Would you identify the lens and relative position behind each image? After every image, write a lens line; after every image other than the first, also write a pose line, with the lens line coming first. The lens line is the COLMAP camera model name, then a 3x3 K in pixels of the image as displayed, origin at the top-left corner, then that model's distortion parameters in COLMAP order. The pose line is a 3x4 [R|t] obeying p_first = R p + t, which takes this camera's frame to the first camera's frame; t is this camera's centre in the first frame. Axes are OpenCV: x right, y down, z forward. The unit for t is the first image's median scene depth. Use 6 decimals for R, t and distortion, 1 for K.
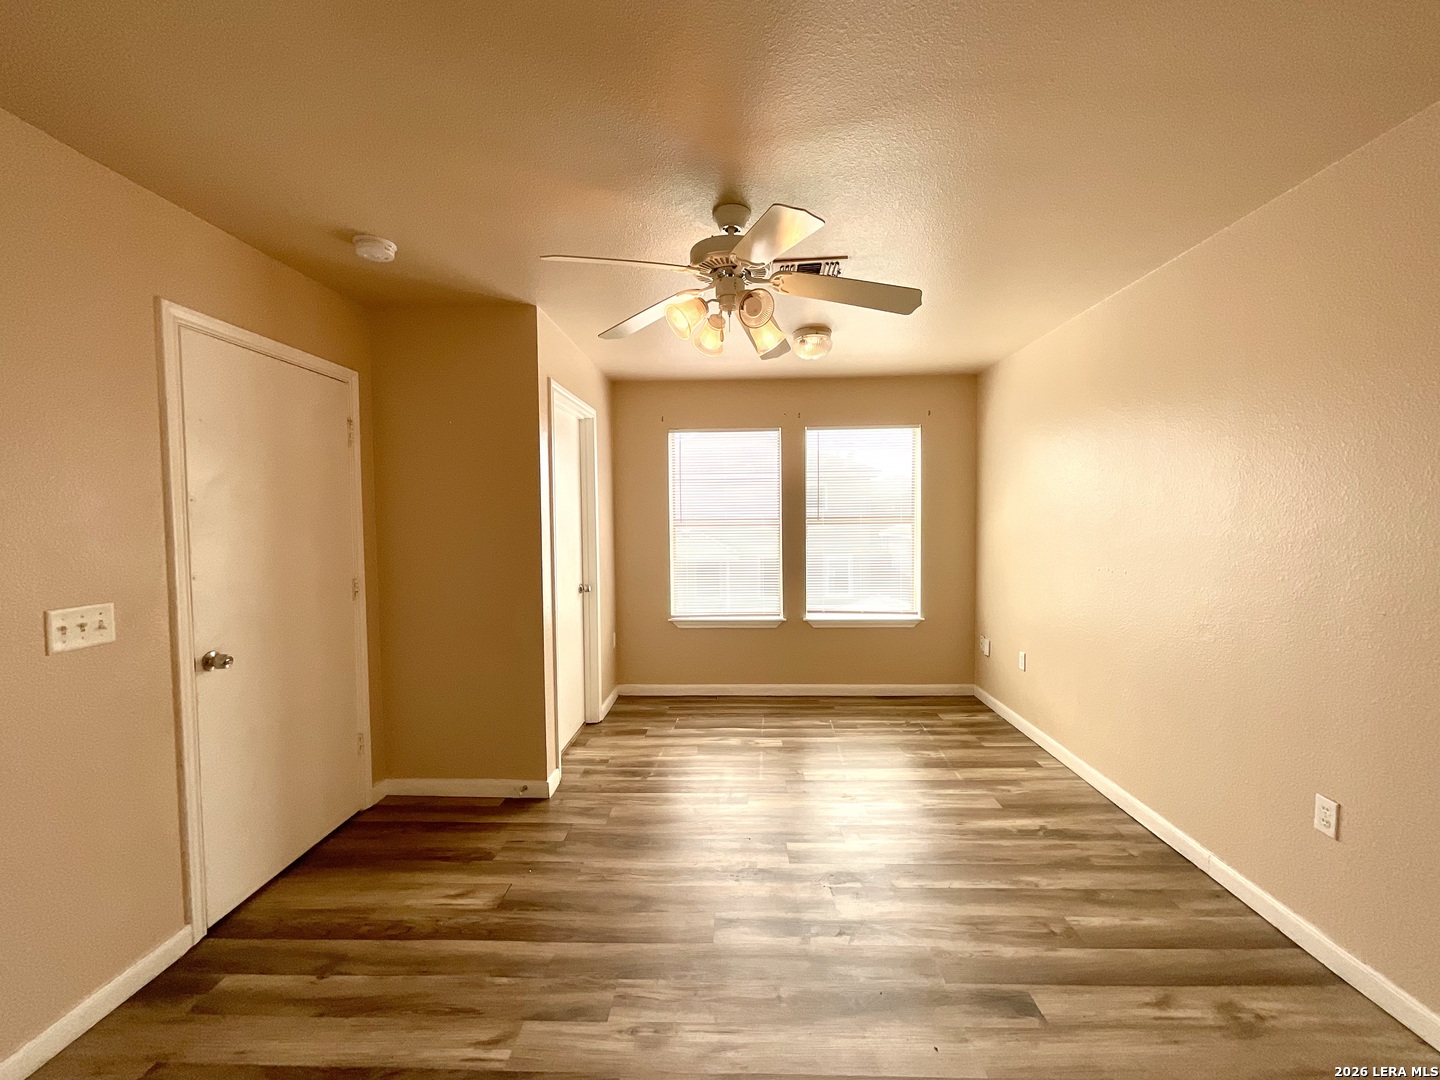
lens RADIAL K [[580.1, 0, 719.2], [0, 580.1, 542.0], [0, 0, 1]] dist [-0.010560, 0.004482]
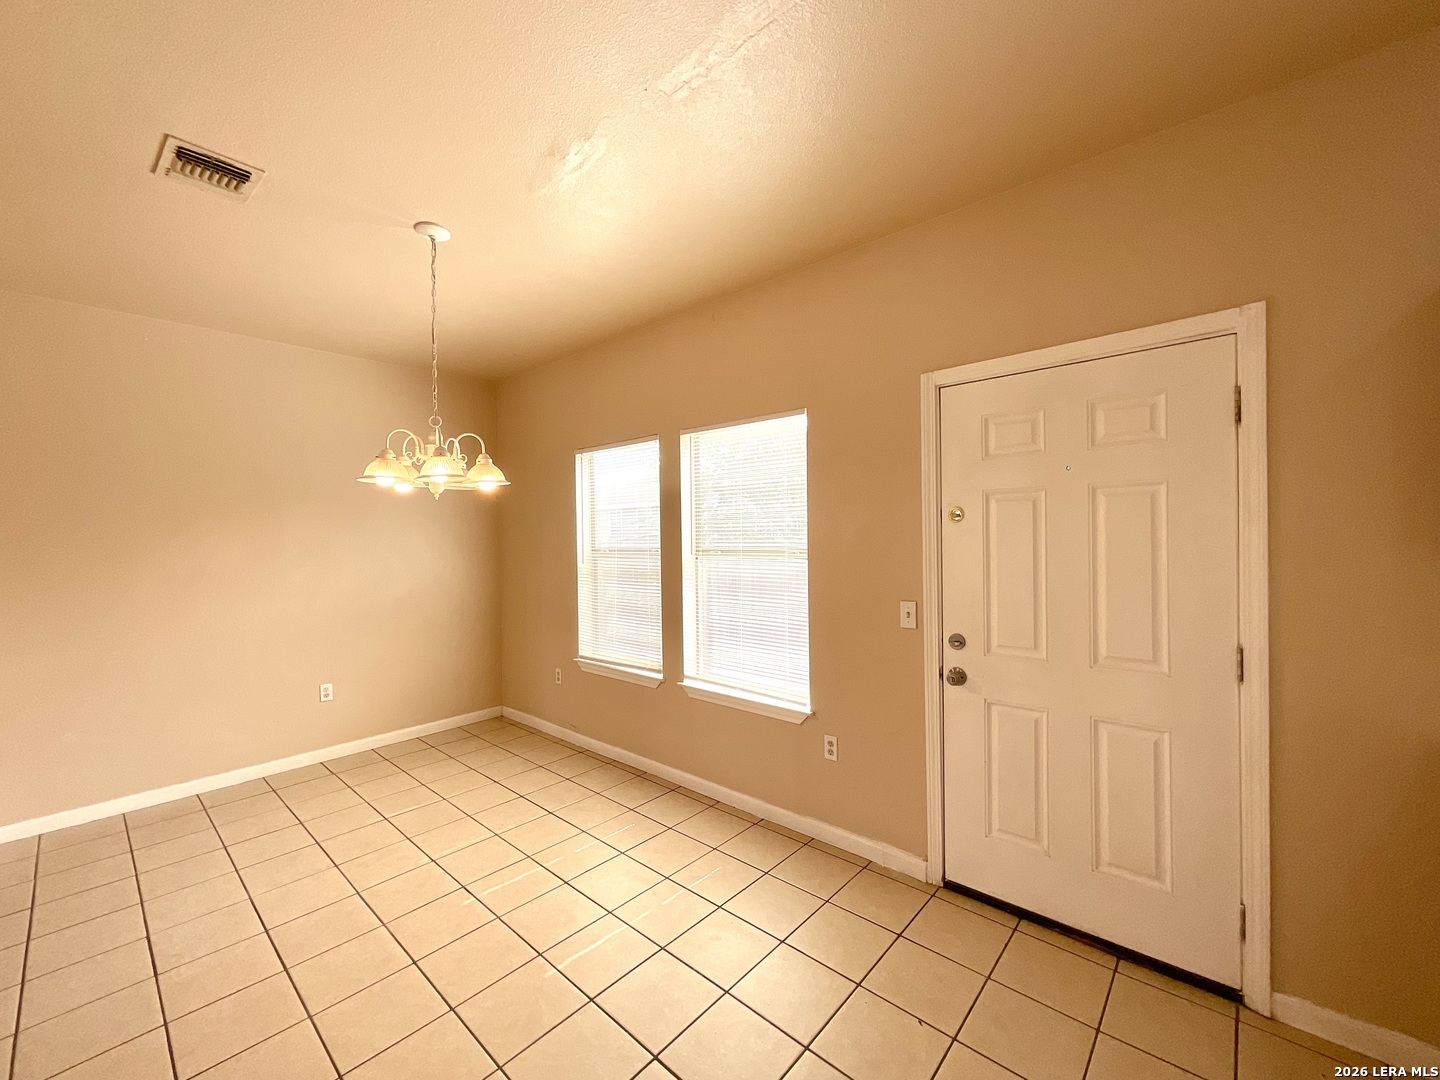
lens RADIAL K [[584.5, 0, 723.7], [0, 584.5, 545.3], [0, 0, 1]] dist [0.000136, -0.000032]
pose [[0.766258, 0.008961, -0.642470, 0.868778], [-0.021939, 0.999685, -0.012223, -0.052824], [0.642158, 0.023461, 0.766213, 0.586183]]
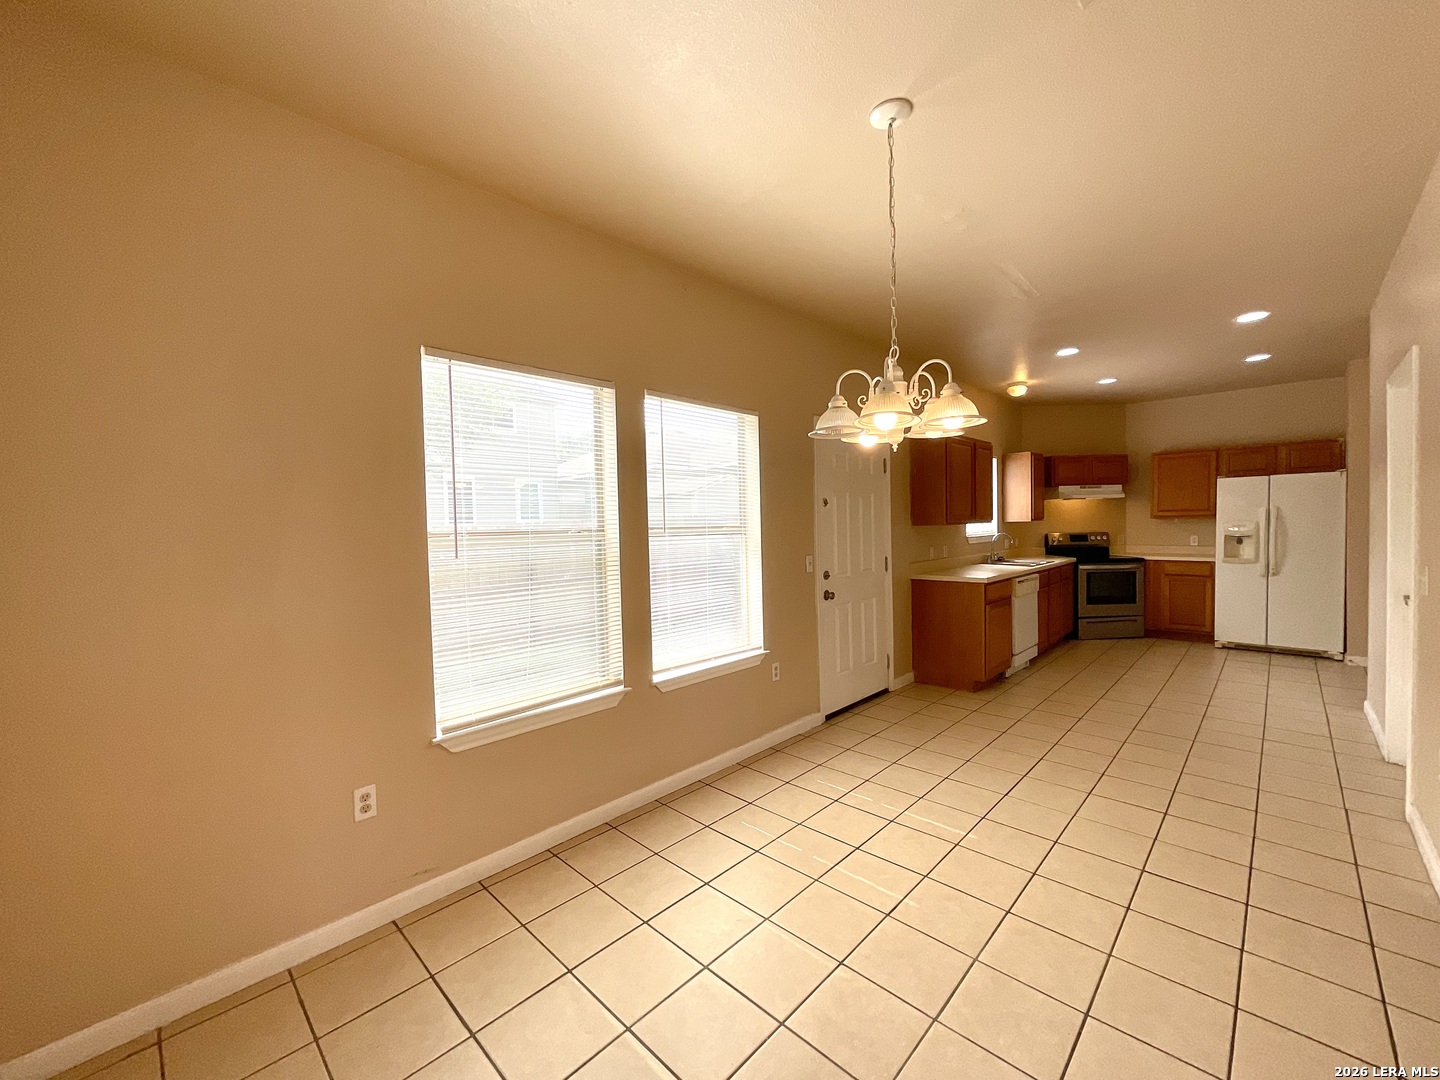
lens RADIAL K [[580.1, 0, 719.2], [0, 580.1, 542.0], [0, 0, 1]] dist [-0.010560, 0.004482]
pose [[0.672353, -0.028017, 0.739700, -0.357532], [0.045150, 0.998975, -0.003201, -0.028458], [-0.738853, 0.035550, 0.672929, 0.650484]]
